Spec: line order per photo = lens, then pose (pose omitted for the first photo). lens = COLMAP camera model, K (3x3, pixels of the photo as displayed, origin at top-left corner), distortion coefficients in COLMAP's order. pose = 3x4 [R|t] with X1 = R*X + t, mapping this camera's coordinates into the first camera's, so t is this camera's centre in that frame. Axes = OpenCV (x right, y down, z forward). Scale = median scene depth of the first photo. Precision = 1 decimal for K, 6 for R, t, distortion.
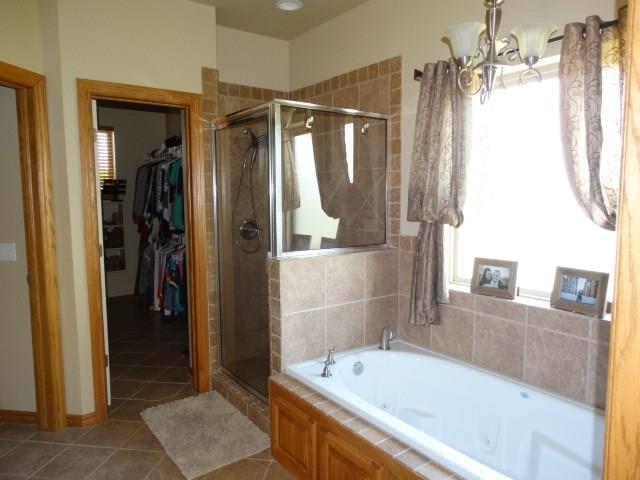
lens RADIAL K [[453.4, 0, 319.2], [0, 453.4, 235.7], [0, 0, 1]] dist [-0.006516, 0.013278]
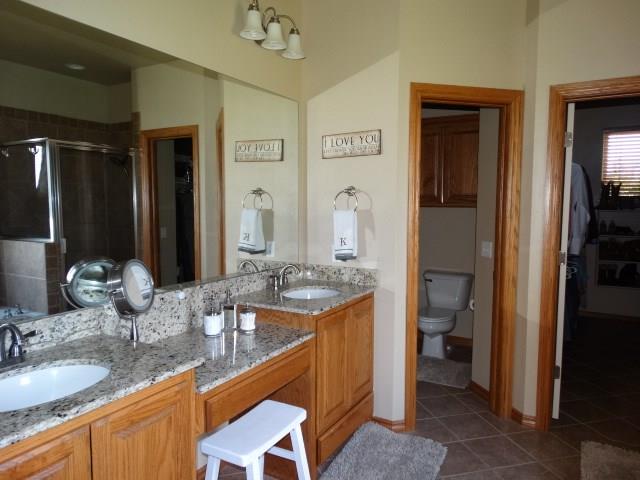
lens RADIAL K [[453.4, 0, 320.9], [0, 453.4, 237.6], [0, 0, 1]] dist [-0.006516, 0.013278]
pose [[0.402140, 0.082615, -0.911843, 0.203161], [-0.093267, 0.994436, 0.048966, -0.011493], [0.910816, 0.065354, 0.407608, 0.136321]]
